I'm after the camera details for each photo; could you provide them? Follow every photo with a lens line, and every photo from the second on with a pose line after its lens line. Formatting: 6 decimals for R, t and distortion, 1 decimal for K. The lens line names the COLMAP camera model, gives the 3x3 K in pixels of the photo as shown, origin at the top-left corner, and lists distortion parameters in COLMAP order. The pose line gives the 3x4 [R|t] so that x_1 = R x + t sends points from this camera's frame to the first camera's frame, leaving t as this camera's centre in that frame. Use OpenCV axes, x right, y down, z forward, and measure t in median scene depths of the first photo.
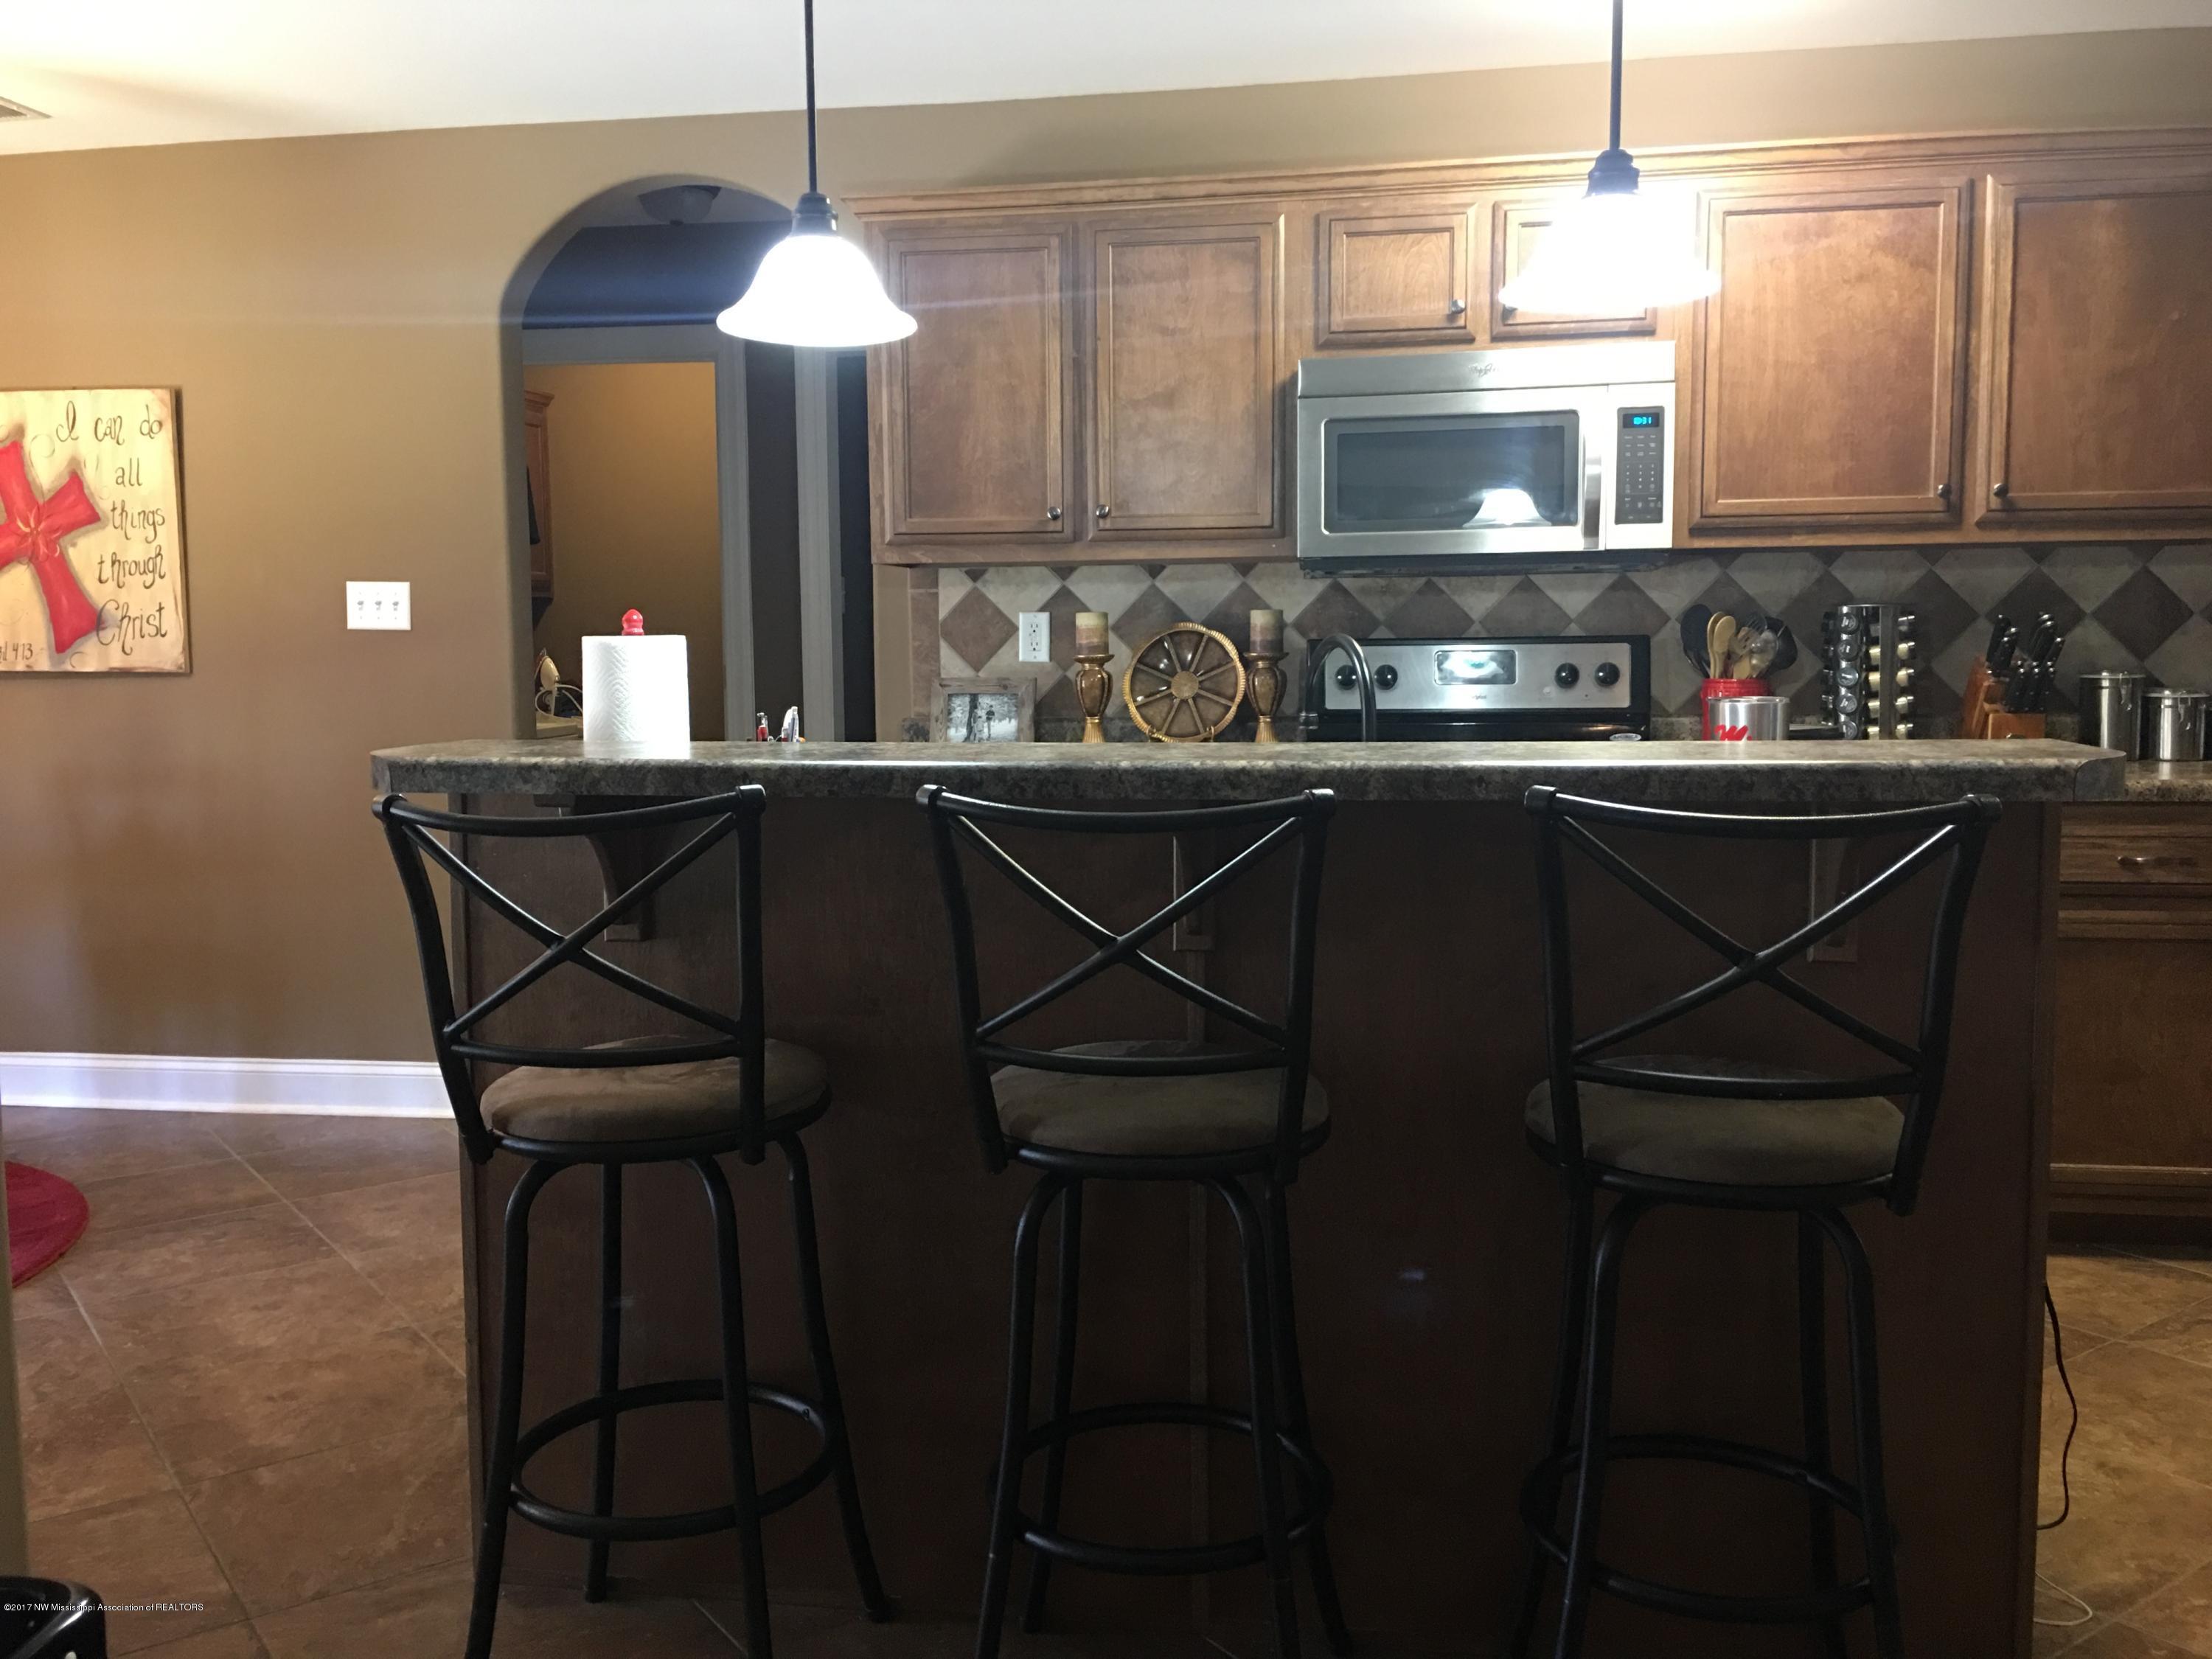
lens RADIAL K [[1883.3, 0, 1106.9], [0, 1883.3, 805.1], [0, 0, 1]] dist [0.085666, -0.122127]
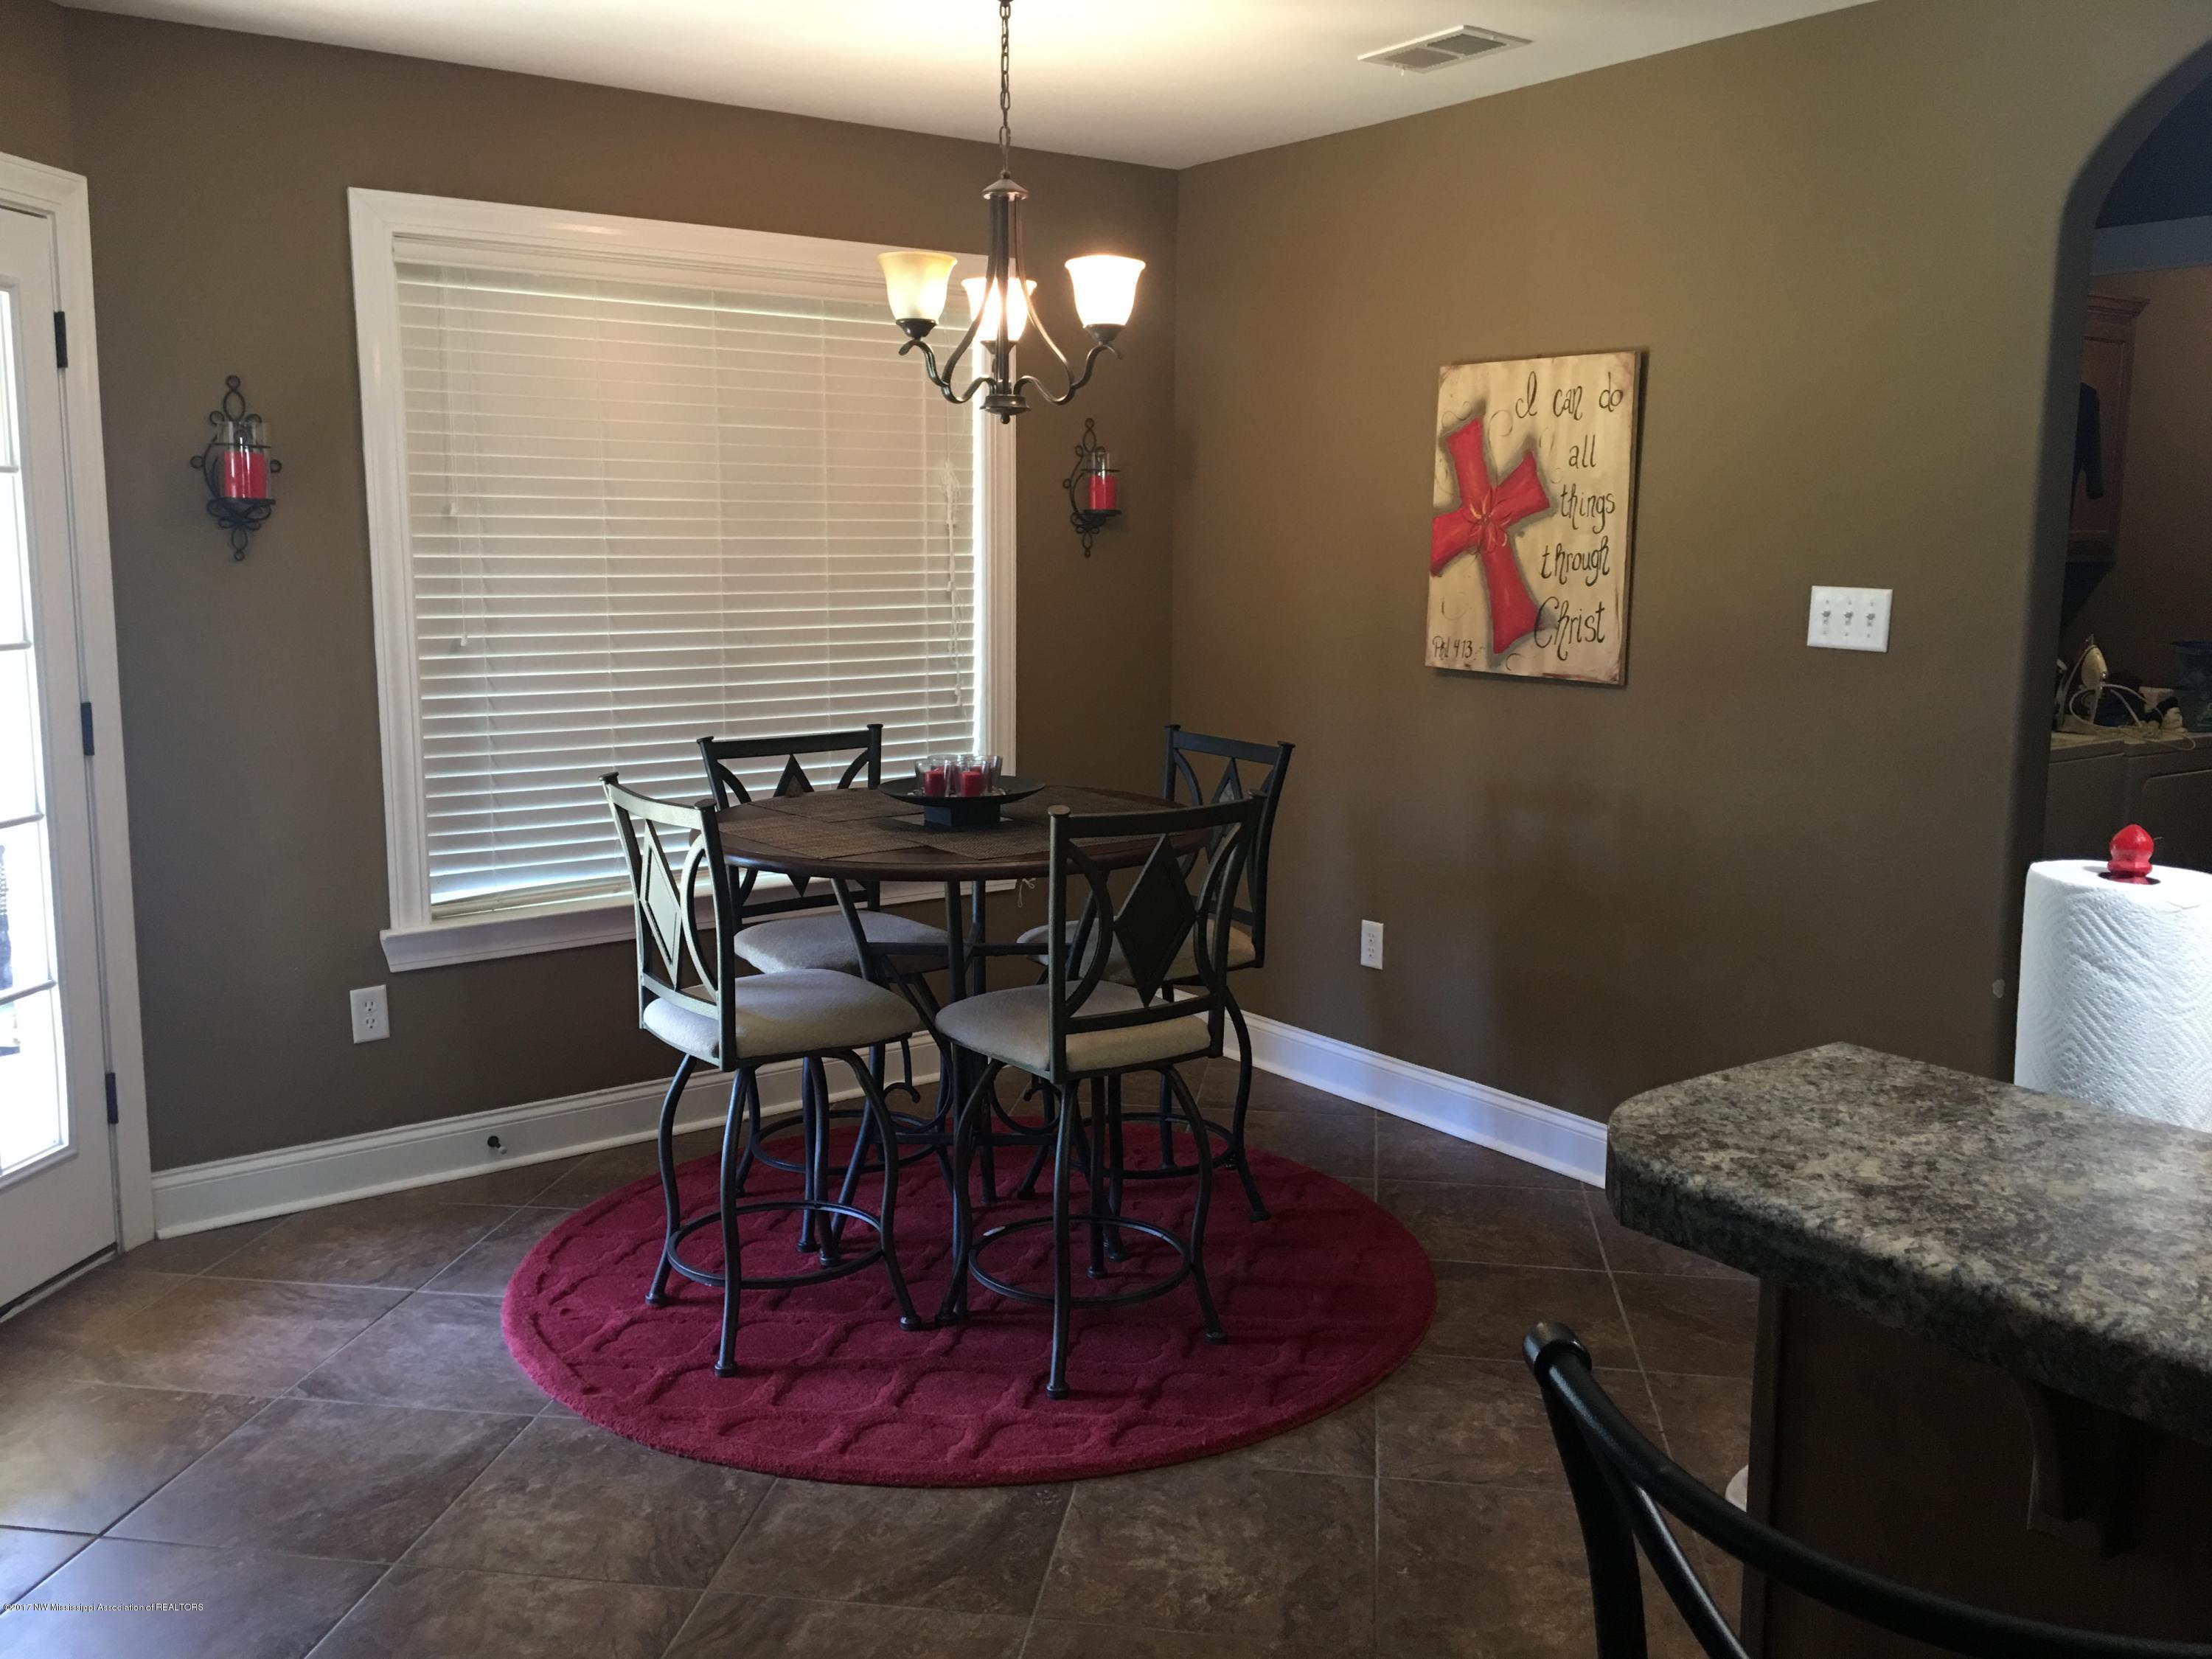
lens RADIAL K [[1883.3, 0, 1100.4], [0, 1883.3, 795.1], [0, 0, 1]] dist [0.085666, -0.122127]
pose [[0.712977, 0.112394, -0.692121, -0.063405], [-0.077878, 0.993656, 0.081135, -0.083215], [0.696850, -0.003947, 0.717206, 0.265410]]
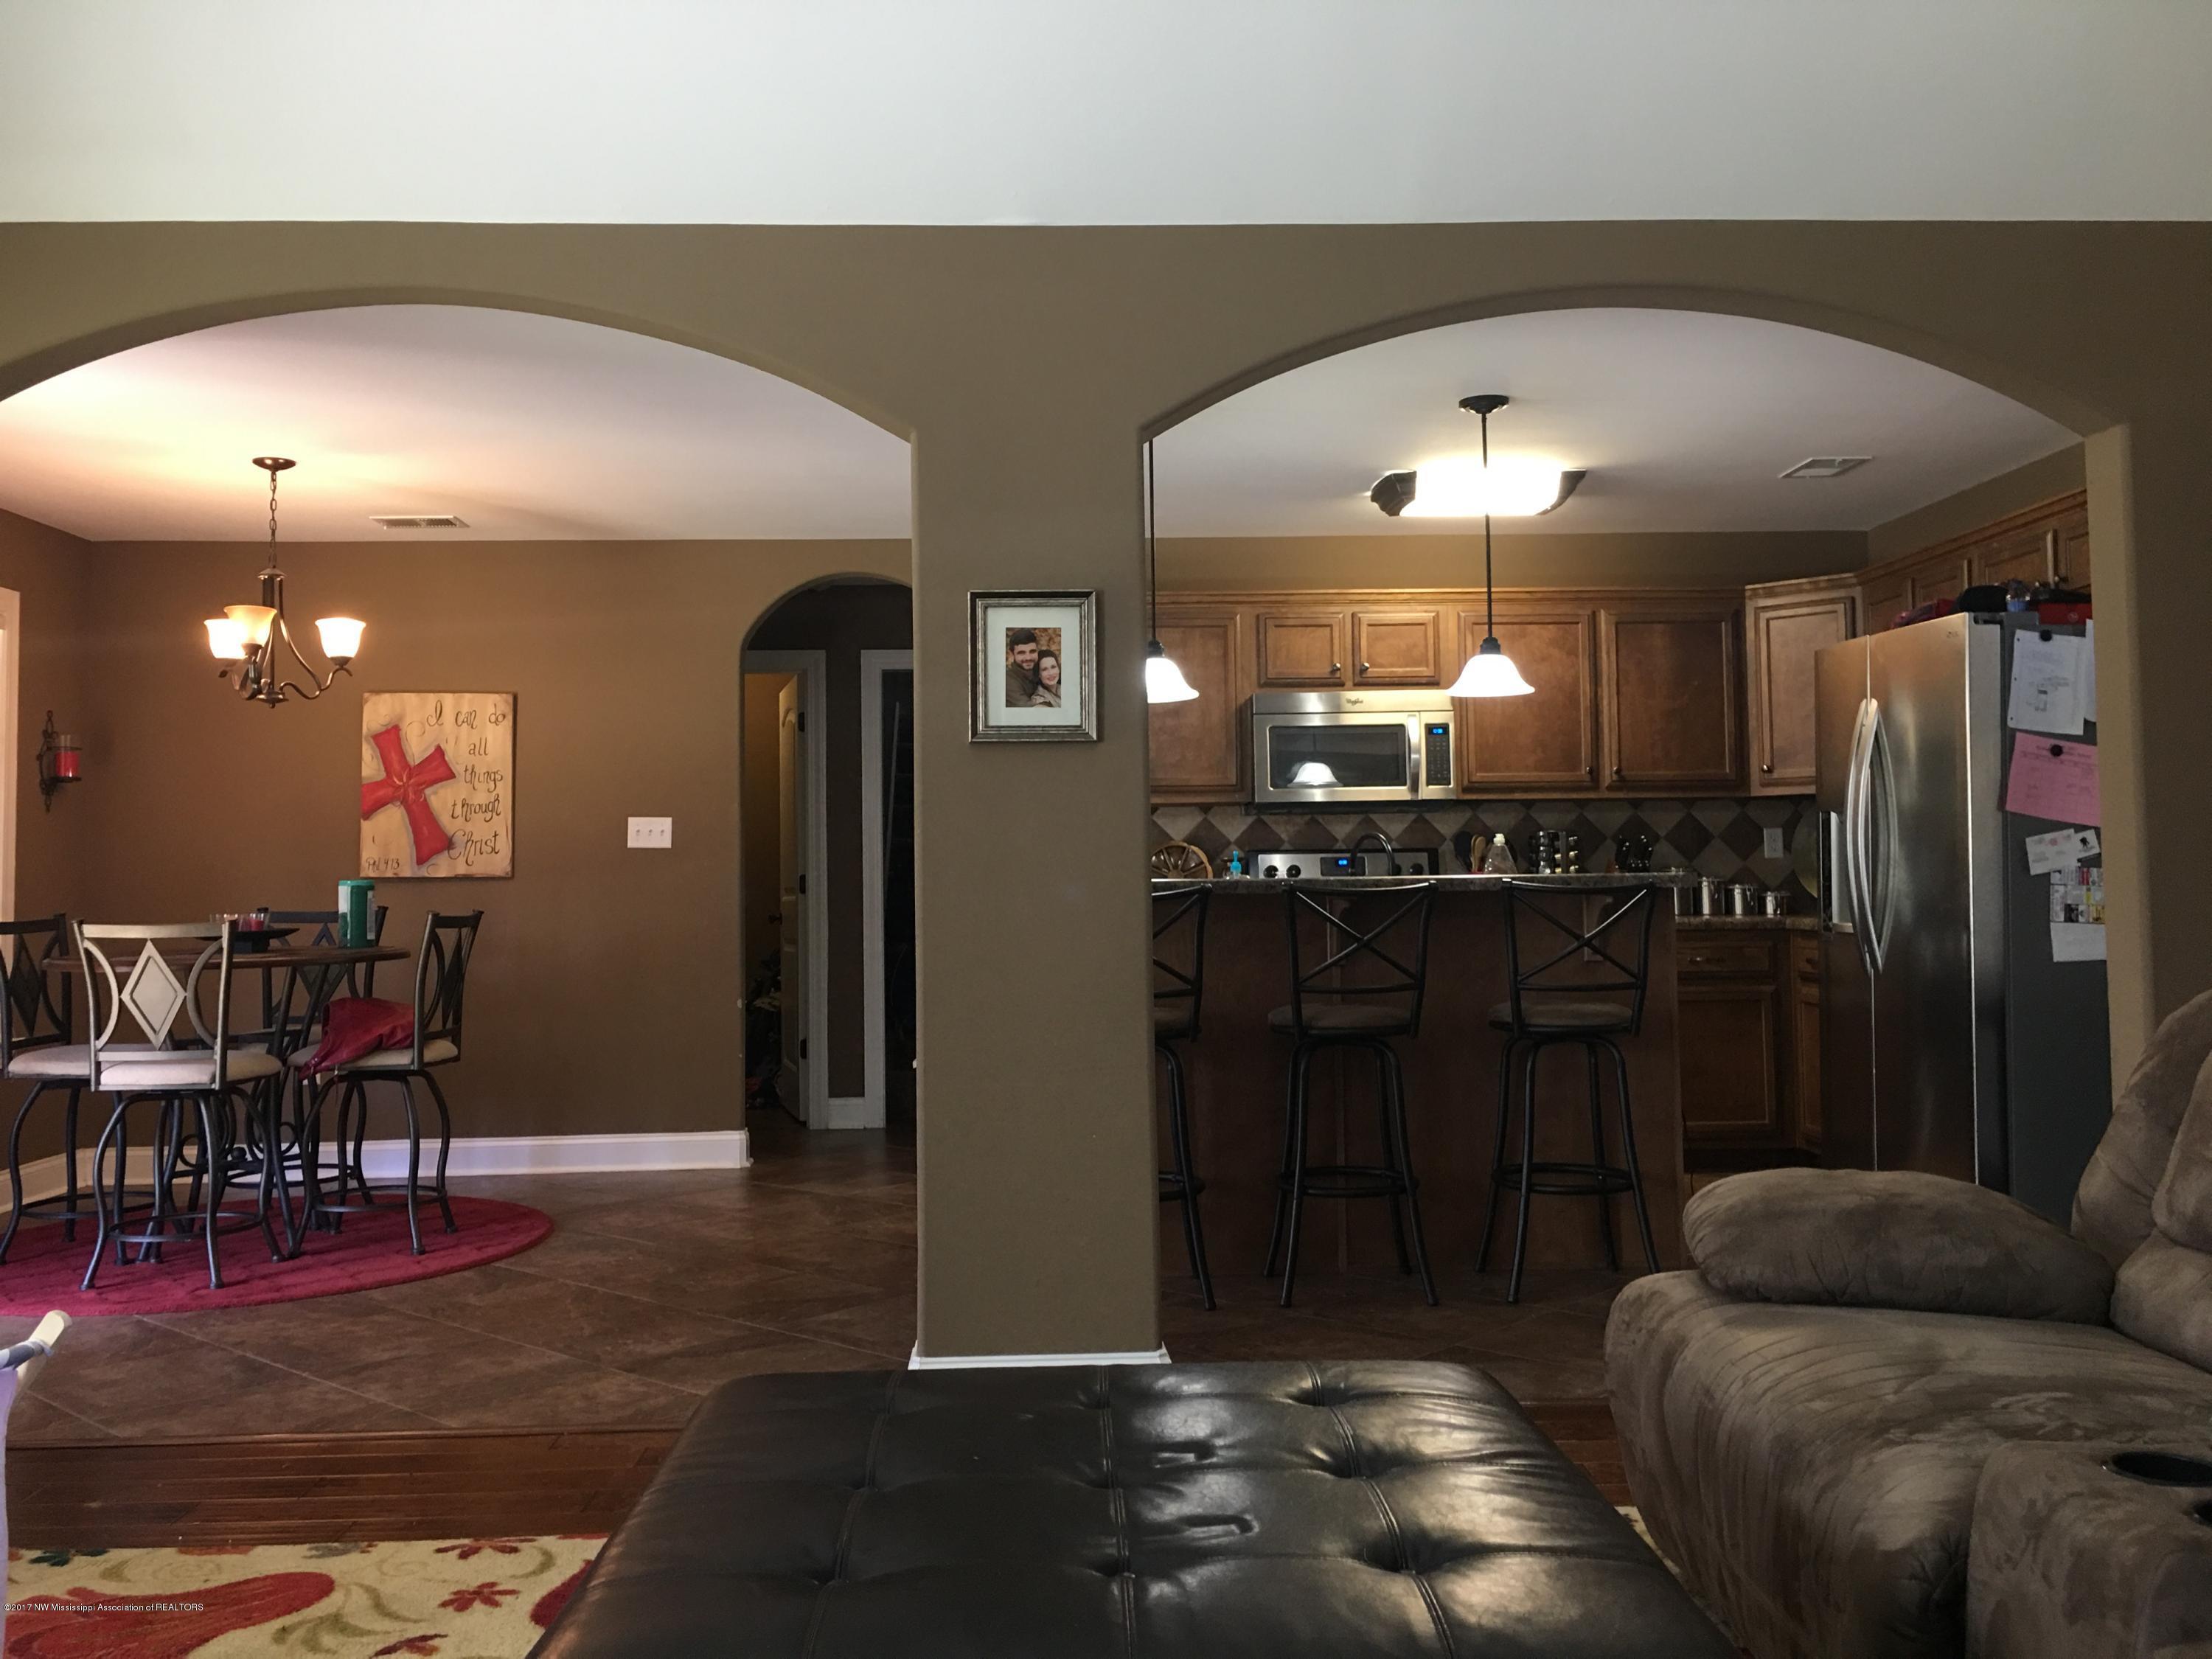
lens RADIAL K [[1883.3, 0, 1123.7], [0, 1883.3, 798.8], [0, 0, 1]] dist [0.085666, -0.122127]
pose [[0.976802, 0.005767, 0.214066, -0.385666], [0.023950, 0.990424, -0.135966, 0.099675], [-0.212800, 0.137939, 0.967310, -0.663532]]
